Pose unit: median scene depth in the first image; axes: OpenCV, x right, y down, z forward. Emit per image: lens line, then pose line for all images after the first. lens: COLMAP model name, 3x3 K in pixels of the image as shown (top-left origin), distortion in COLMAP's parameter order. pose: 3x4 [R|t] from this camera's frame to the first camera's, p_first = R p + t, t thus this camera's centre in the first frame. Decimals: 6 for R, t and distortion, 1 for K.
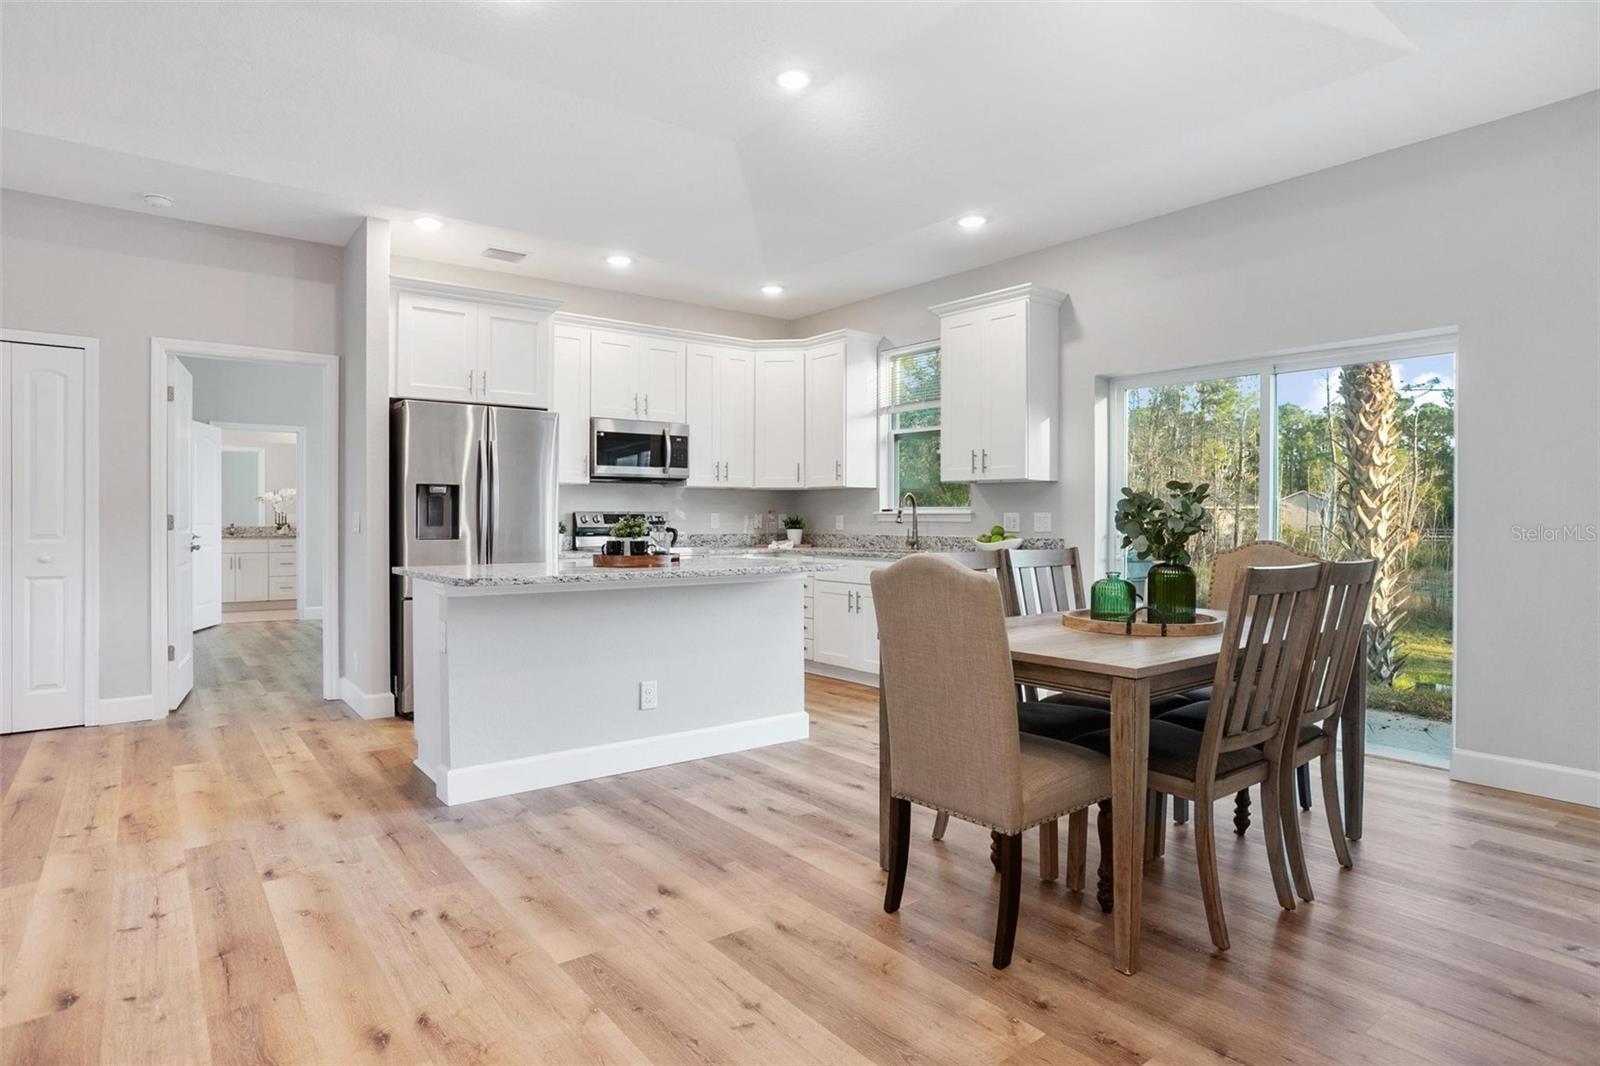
lens RADIAL K [[855.5, 0, 790.1], [0, 855.5, 520.5], [0, 0, 1]] dist [-0.036911, 0.016810]
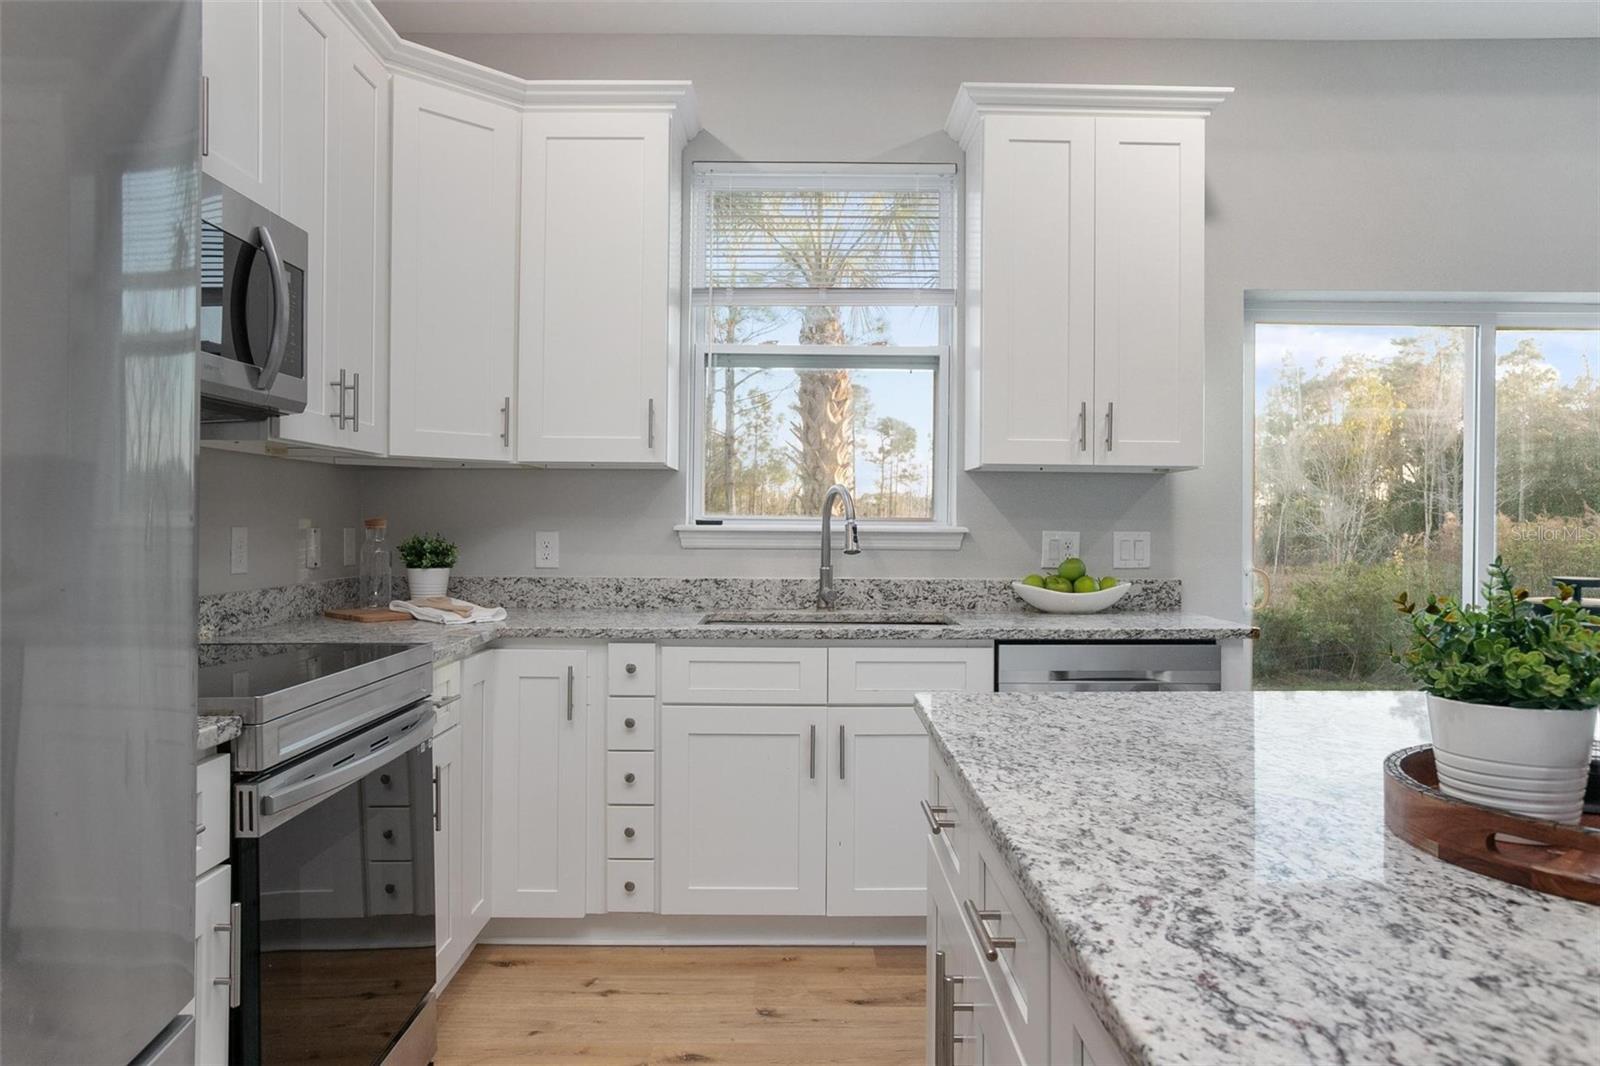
lens RADIAL K [[1065.1, 0, 774.6], [0, 1065.1, 519.5], [0, 0, 1]] dist [-0.048295, -0.000819]
pose [[0.624661, 0.004442, 0.780883, -0.361129], [-0.002371, 0.999990, -0.003791, -0.013869], [-0.780892, 0.000516, 0.624665, 0.772243]]
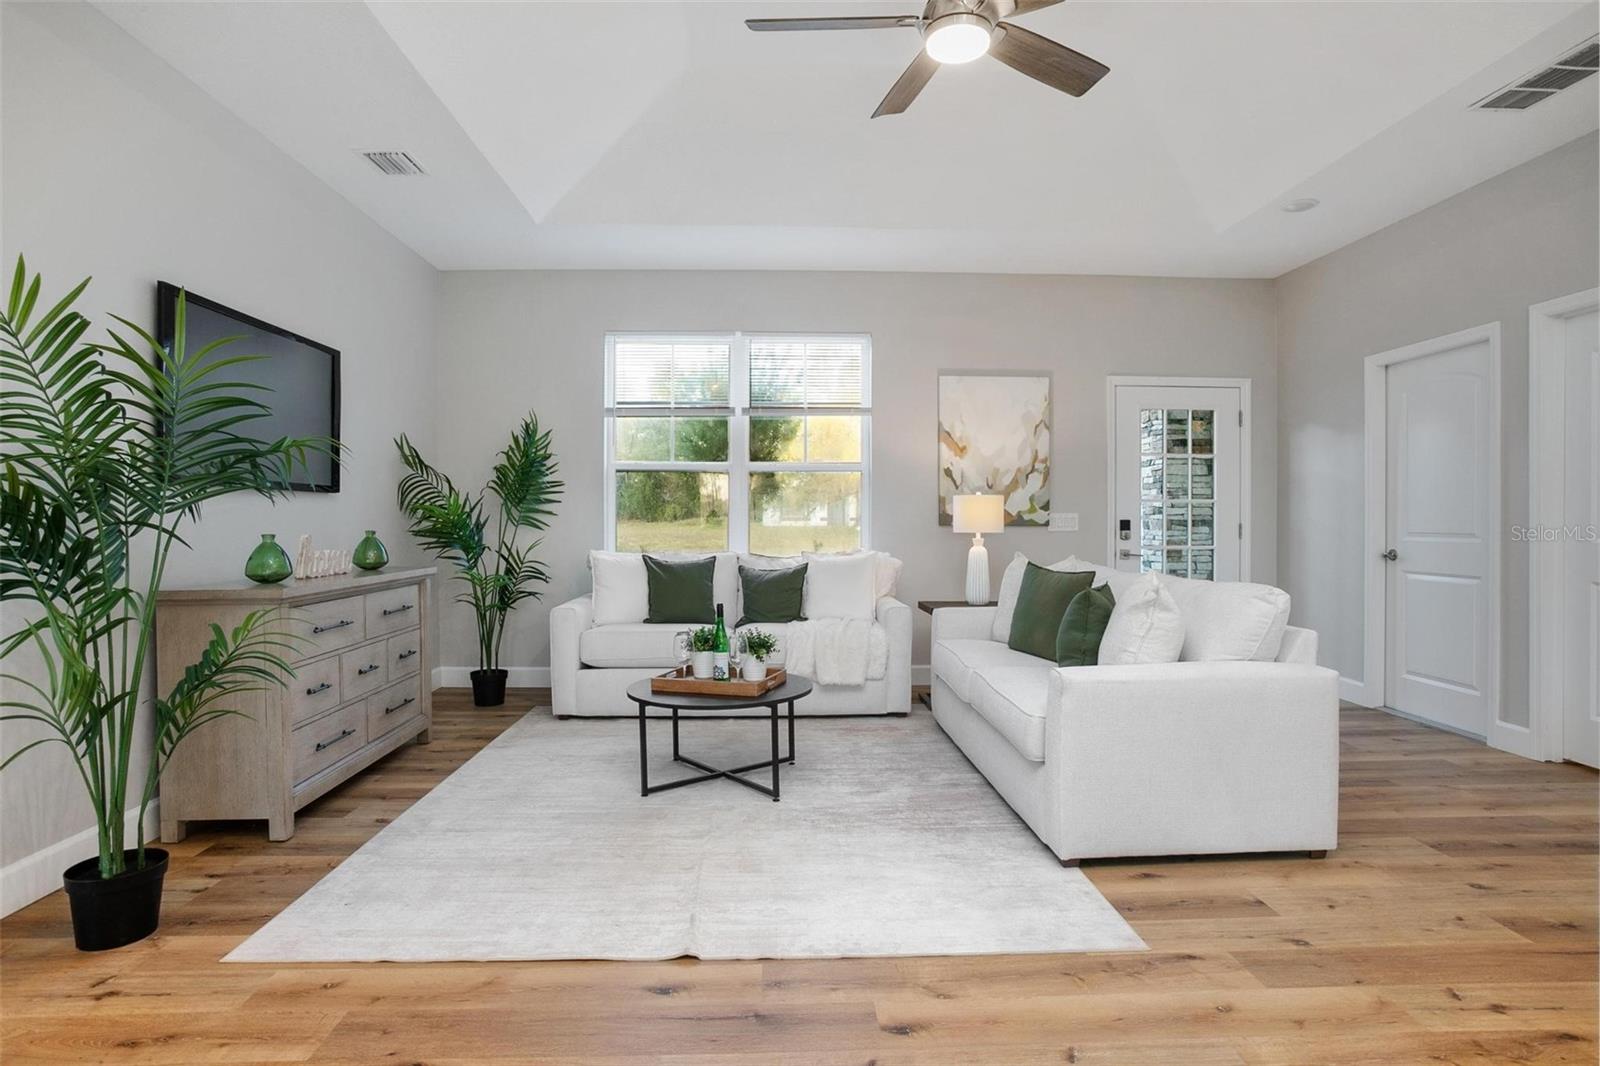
lens RADIAL K [[855.5, 0, 791.3], [0, 855.5, 538.2], [0, 0, 1]] dist [-0.036911, 0.016810]
pose [[-0.580242, 0.010596, -0.814375, -0.009375], [-0.003848, 0.999869, 0.015751, 0.003262], [0.814435, 0.012273, -0.580125, 0.534304]]
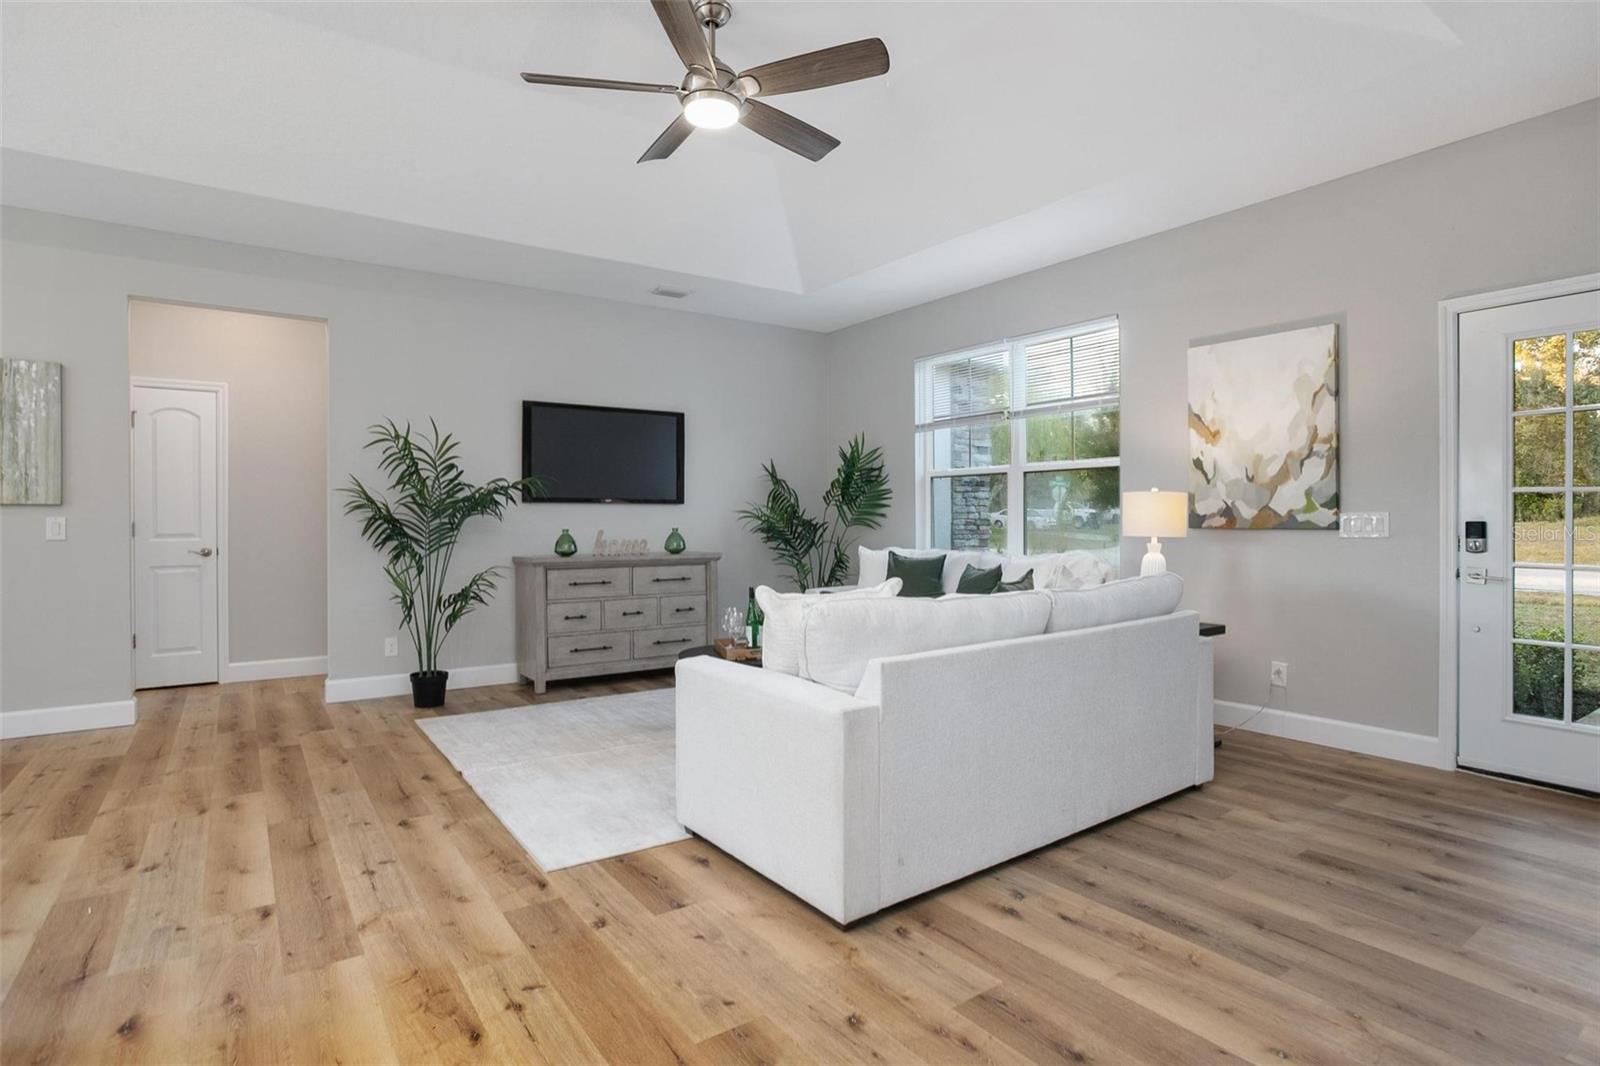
lens RADIAL K [[817.0, 0, 793.1], [0, 817.0, 523.4], [0, 0, 1]] dist [-0.046316, 0.014670]
pose [[-0.998652, -0.005074, 0.051656, -0.618731], [-0.004820, 0.999976, 0.005052, -0.003844], [-0.051680, 0.004797, -0.998652, 0.919682]]
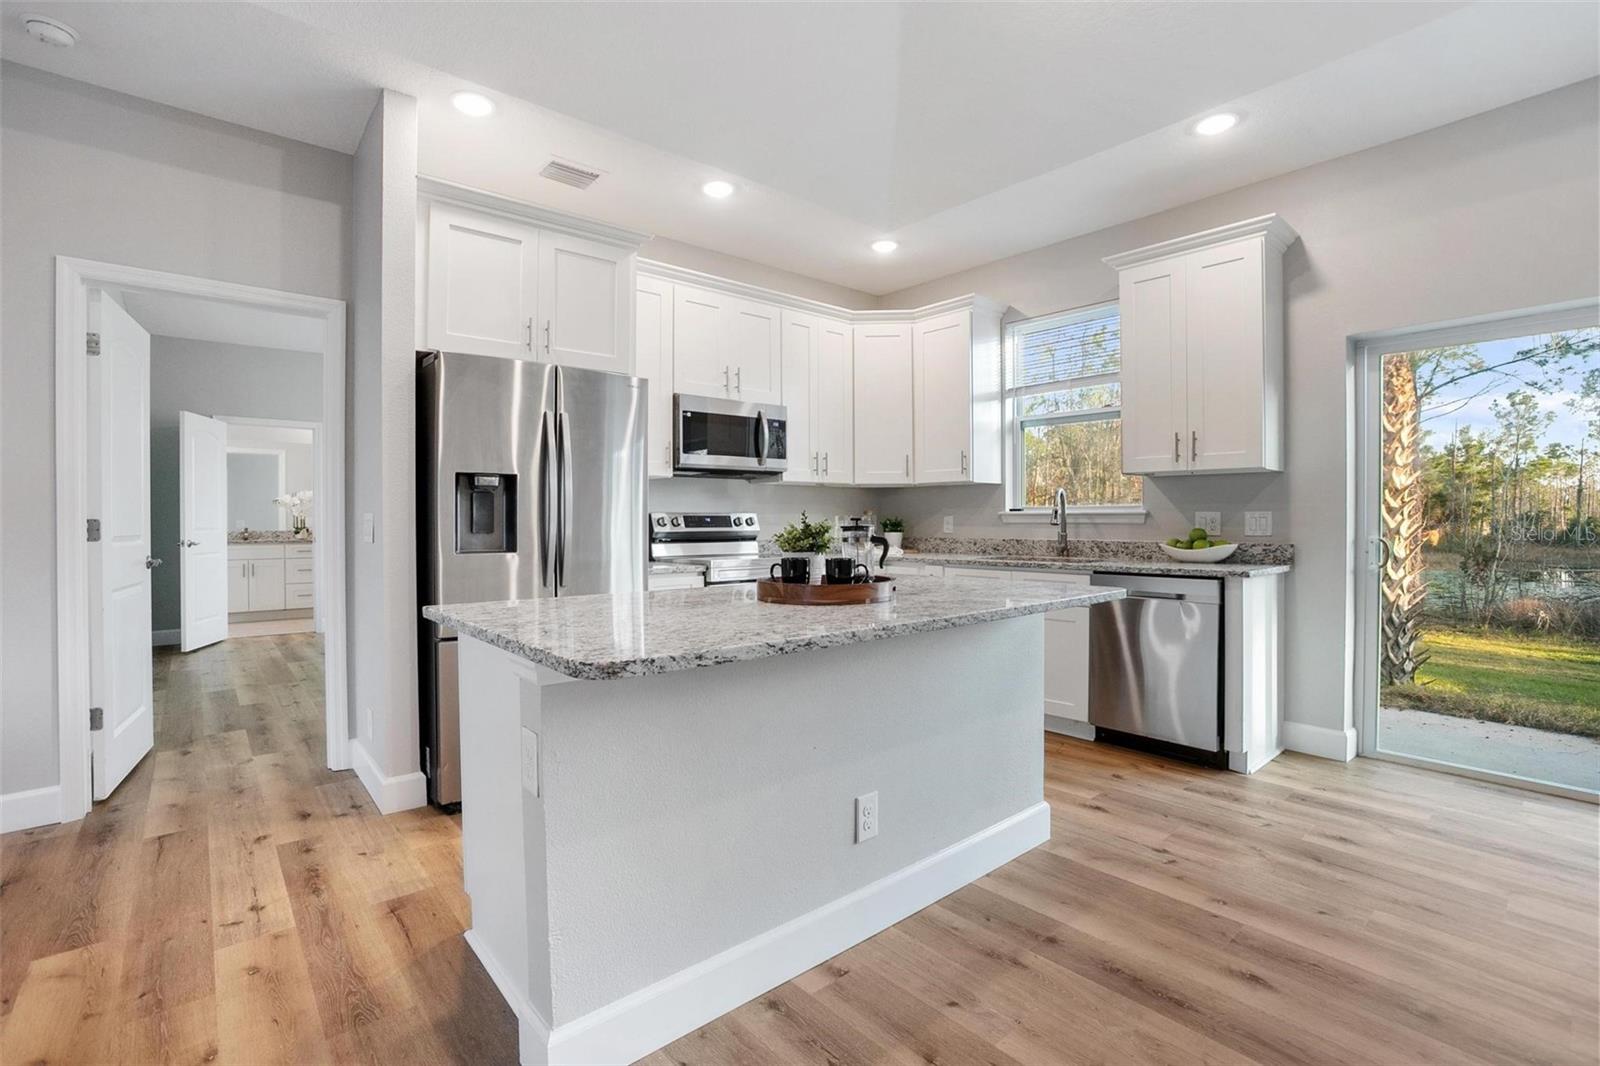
lens RADIAL K [[722.4, 0, 798.9], [0, 722.4, 521.8], [0, 0, 1]] dist [-0.045010, 0.010831]
pose [[0.998476, -0.004839, 0.054983, -0.173968], [0.004801, 0.999988, 0.000823, -0.001953], [-0.054986, -0.000558, 0.998487, 0.363527]]
